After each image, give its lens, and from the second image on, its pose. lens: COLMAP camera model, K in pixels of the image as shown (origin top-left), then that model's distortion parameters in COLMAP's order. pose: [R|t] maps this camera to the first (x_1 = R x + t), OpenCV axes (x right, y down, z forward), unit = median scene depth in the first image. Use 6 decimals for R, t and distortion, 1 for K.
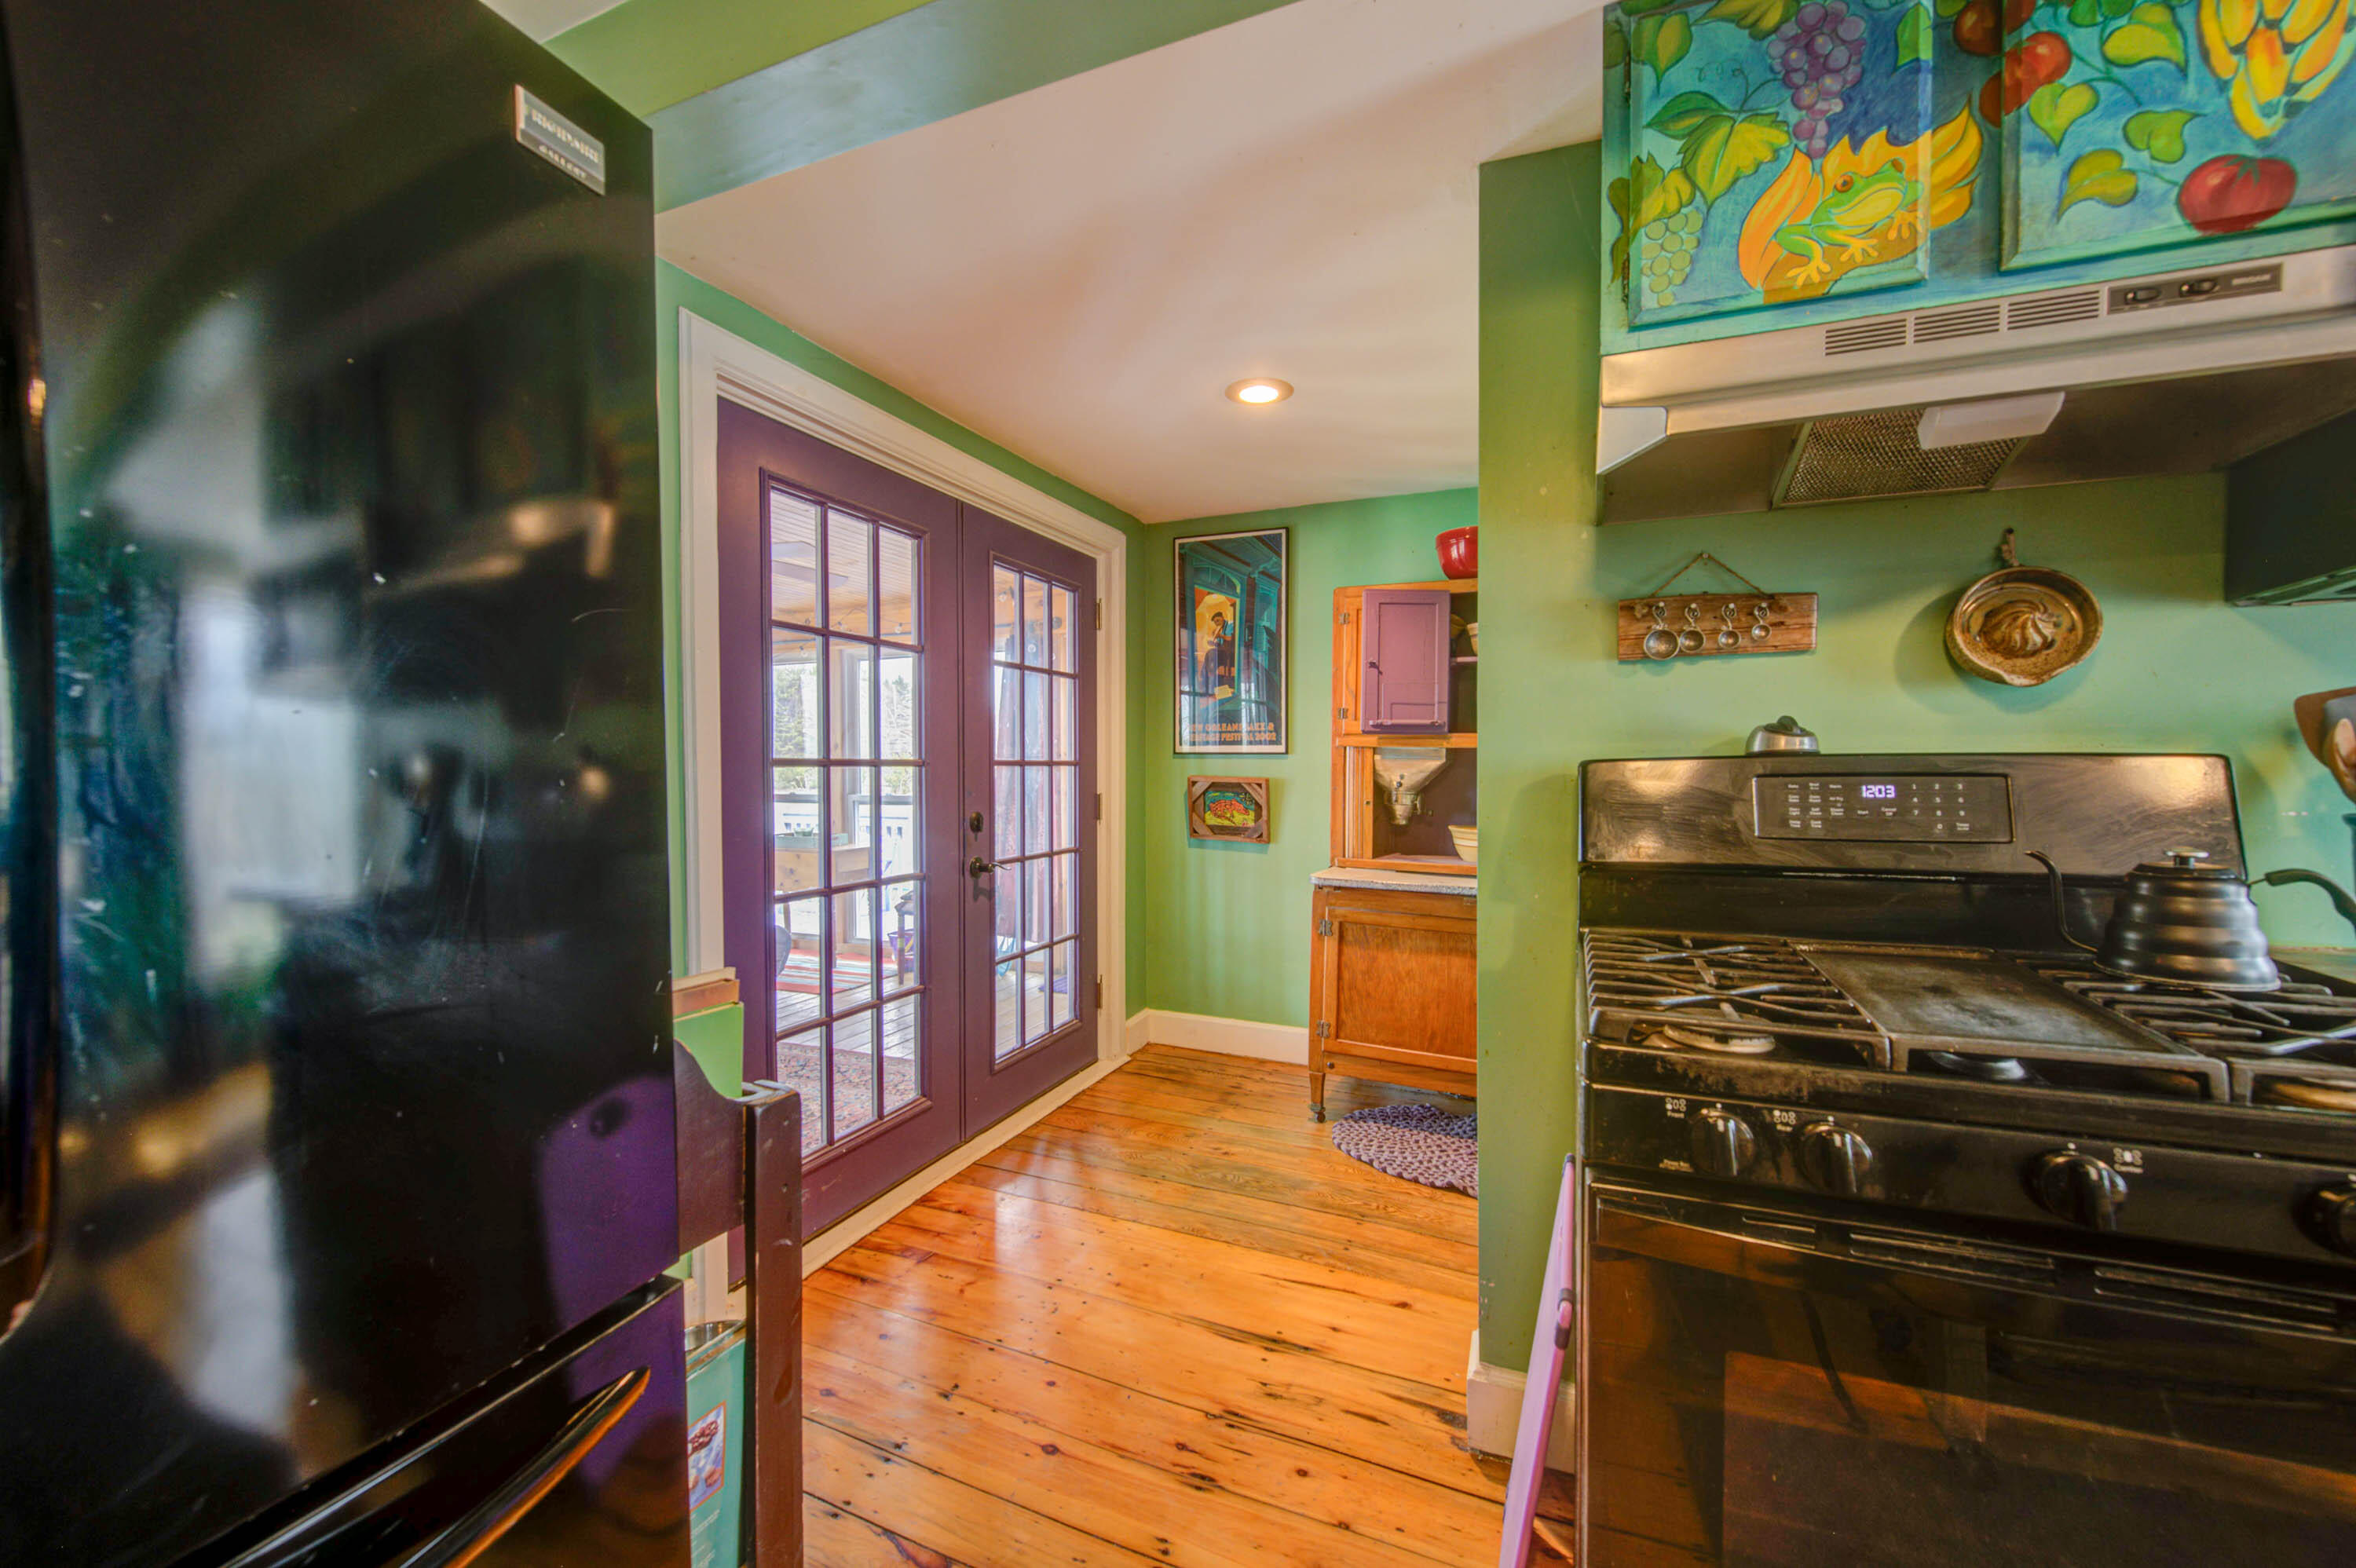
lens RADIAL K [[930.6, 0, 1174.7], [0, 930.6, 786.2], [0, 0, 1]] dist [-0.000283, -0.002063]
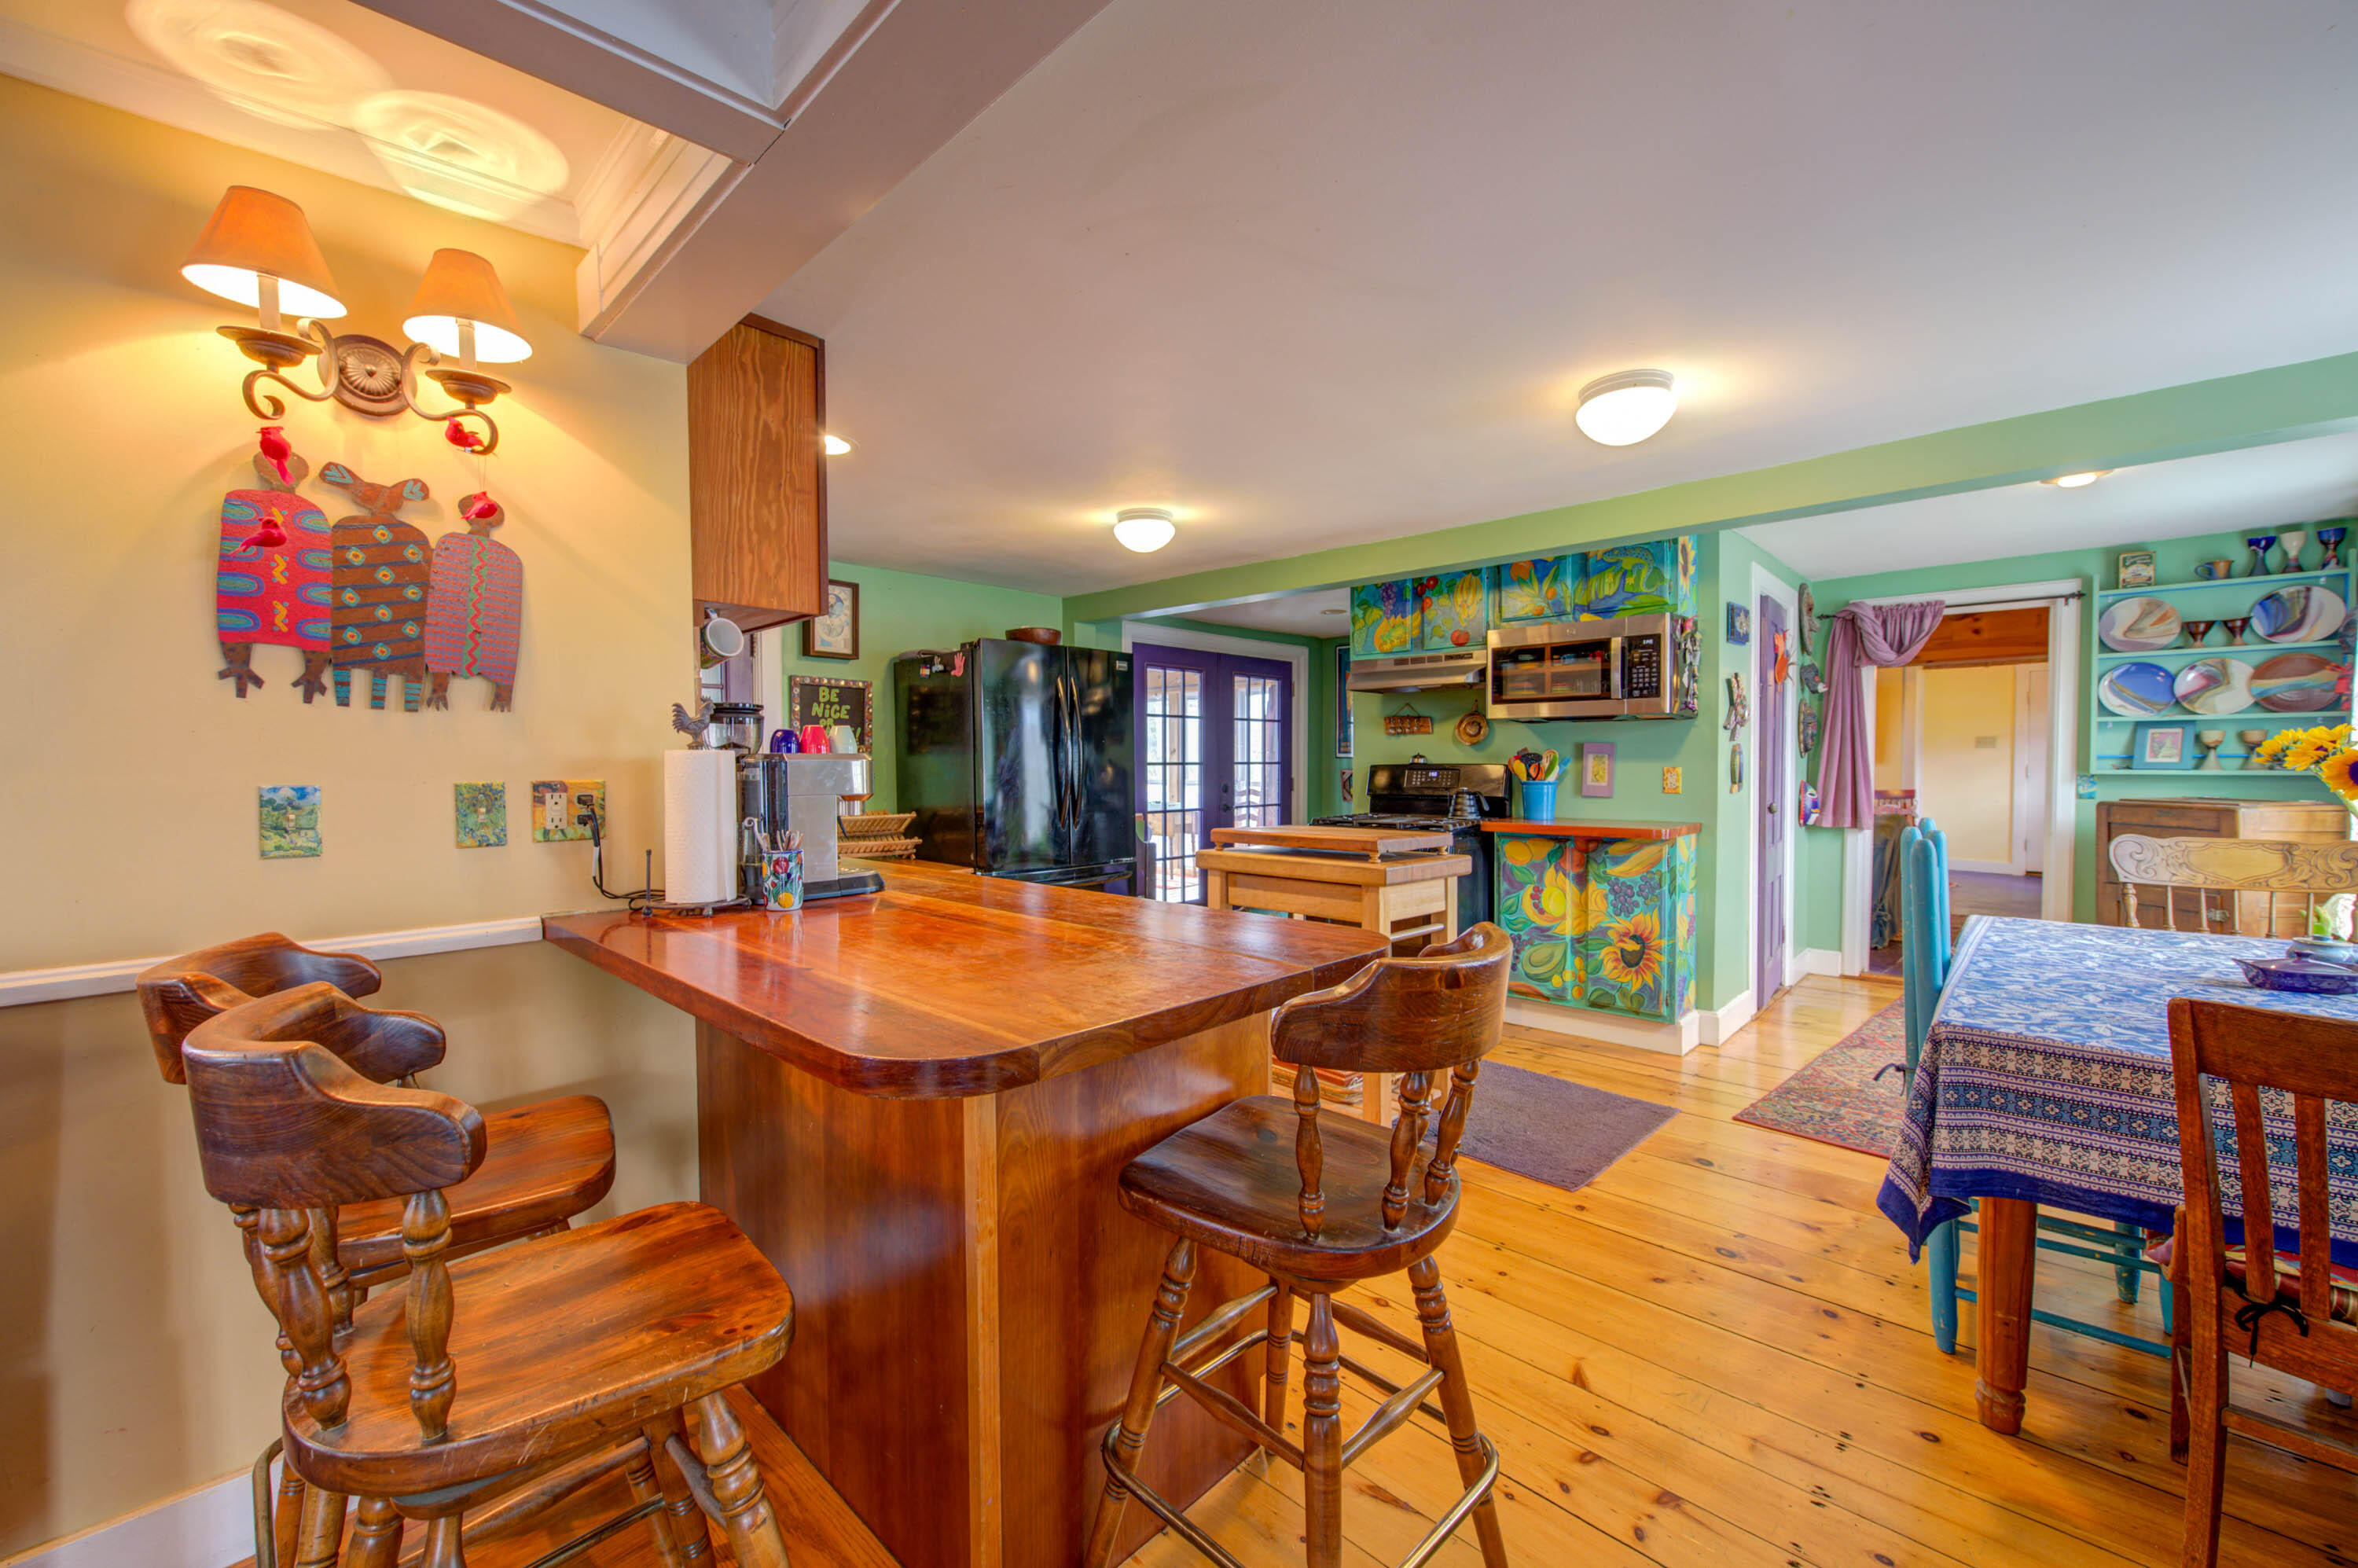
lens RADIAL K [[931.5, 0, 1175.7], [0, 931.5, 786.2], [0, 0, 1]] dist [-0.000283, -0.002063]
pose [[0.938030, 0.008912, -0.346438, 1.185823], [-0.006319, 0.999943, 0.008613, 0.030953], [0.346495, -0.005890, 0.938033, -3.047234]]
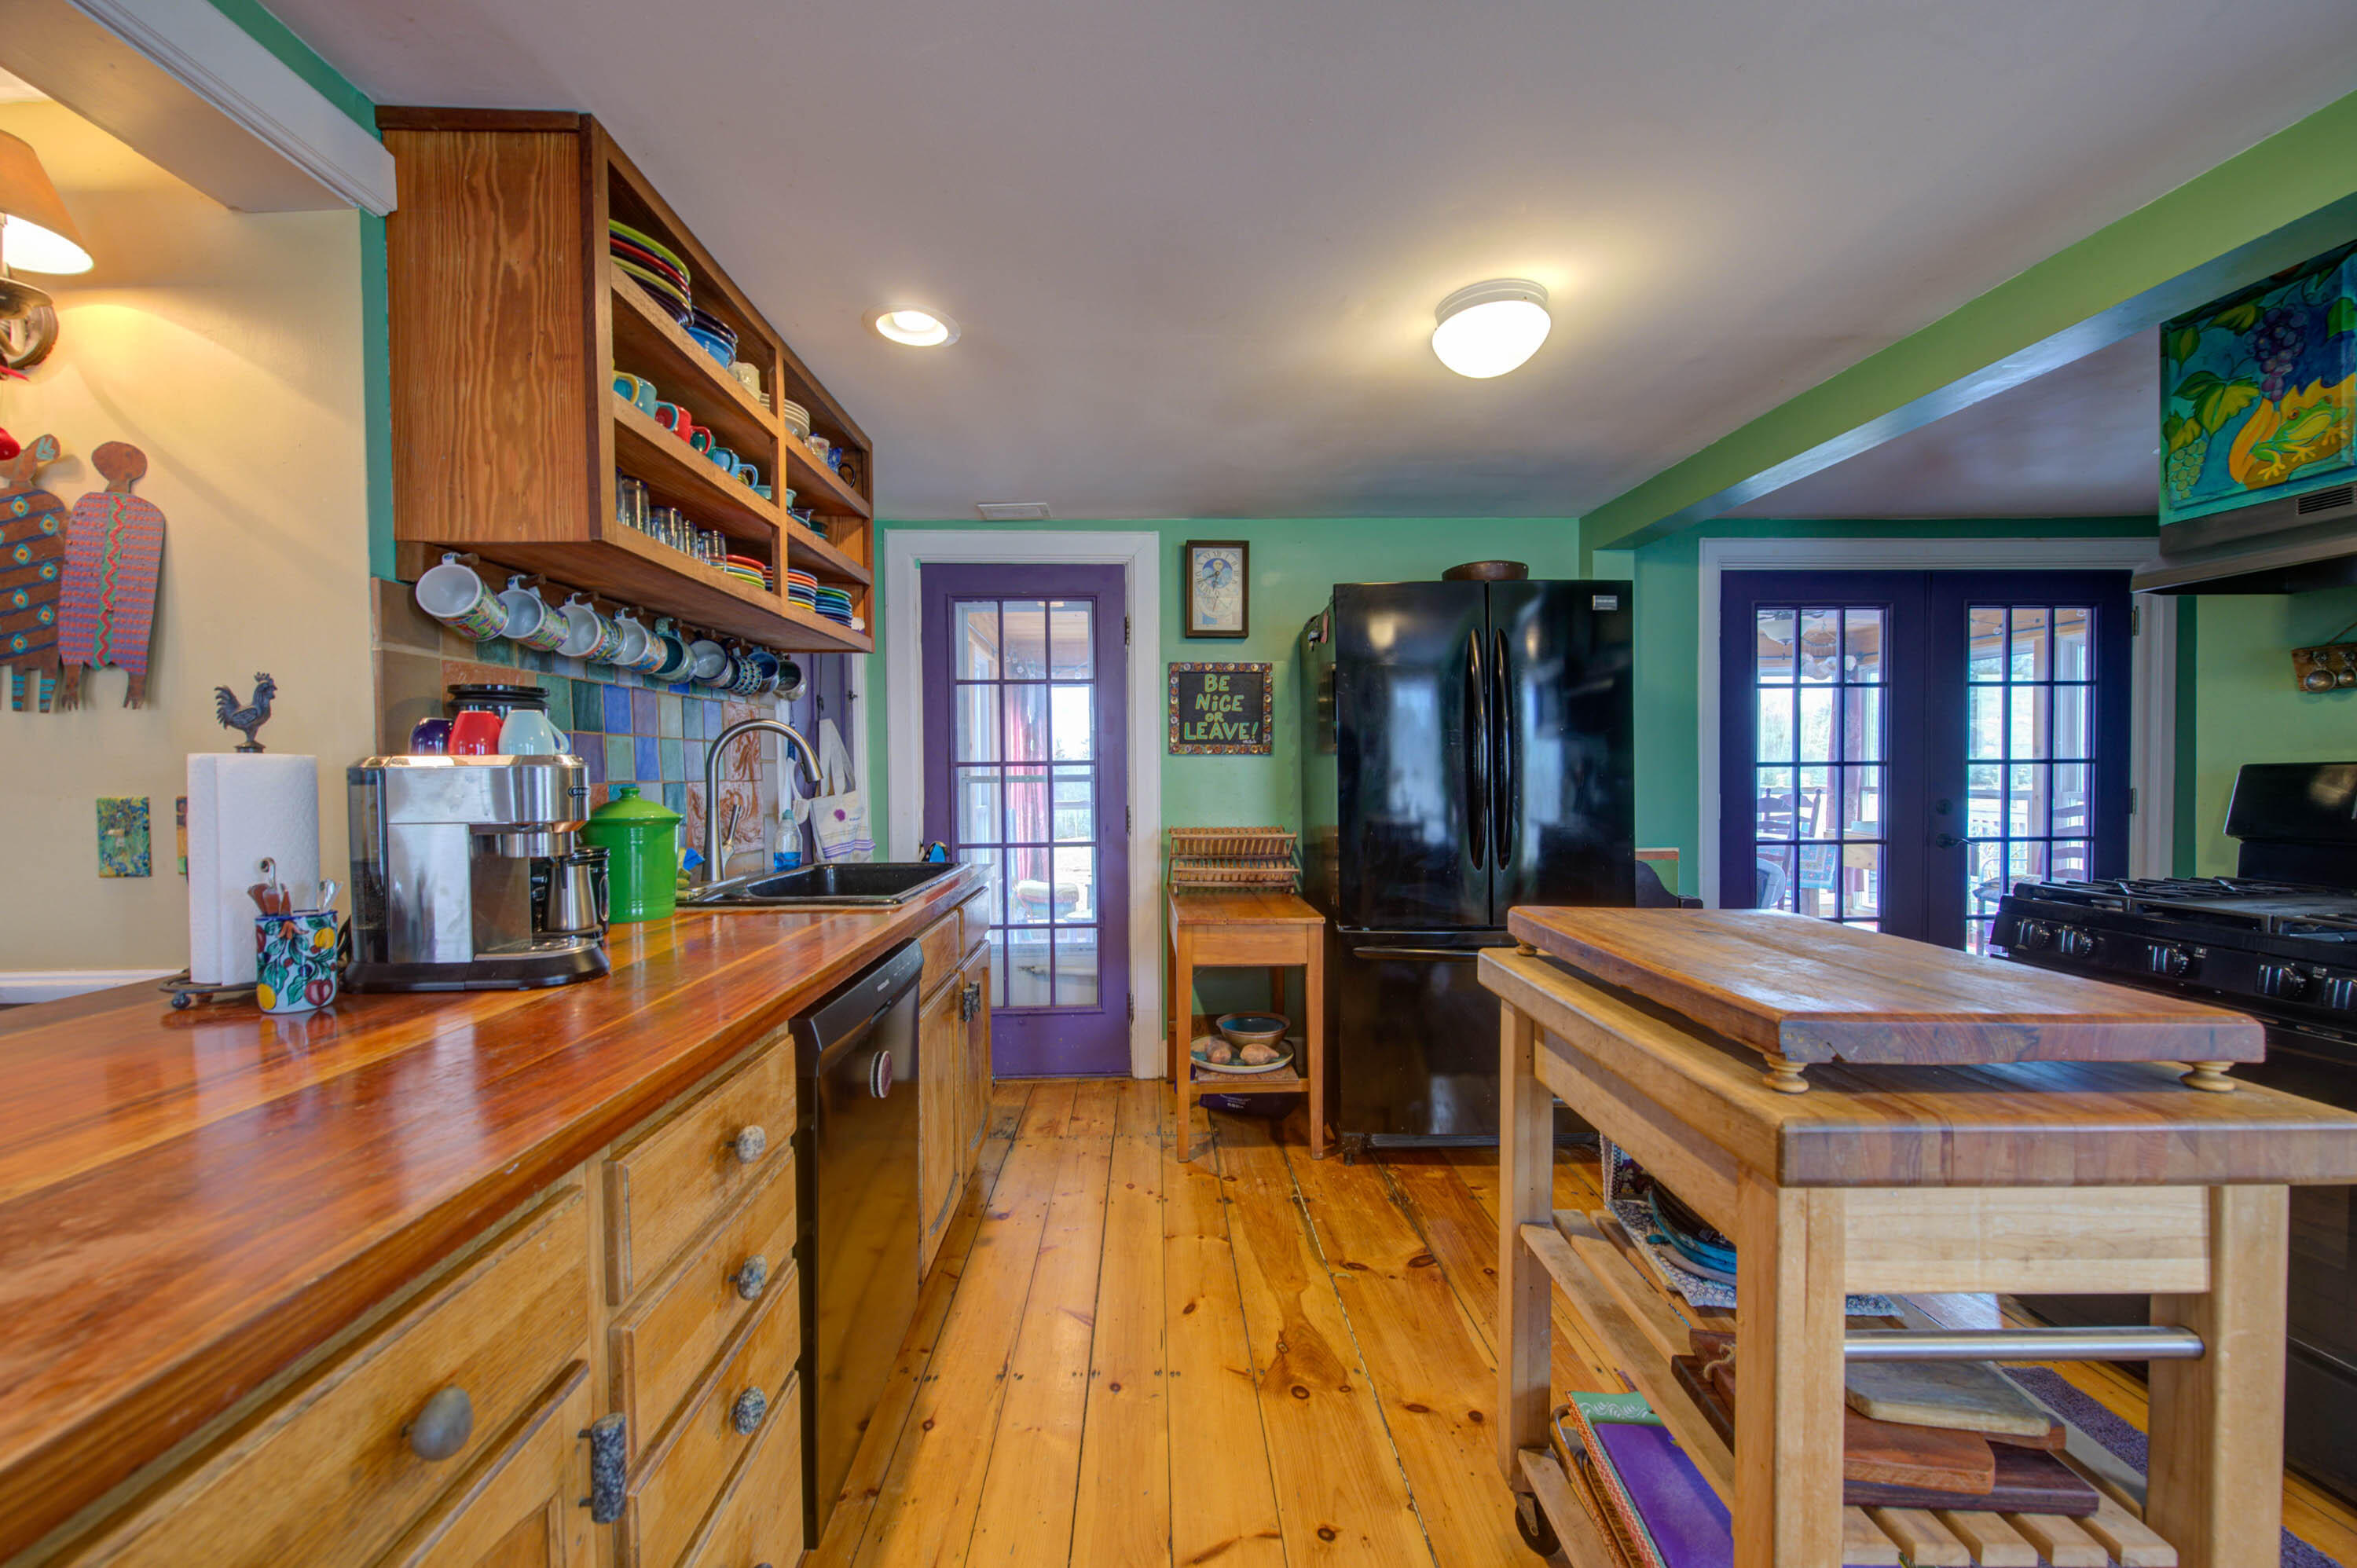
lens RADIAL K [[931.0, 0, 1175.2], [0, 931.0, 786.2], [0, 0, 1]] dist [-0.000283, -0.002063]
pose [[0.427746, 0.015960, -0.903758, 1.288832], [-0.009480, 0.999868, 0.013170, 0.002691], [0.903849, 0.002935, 0.427841, -1.397947]]
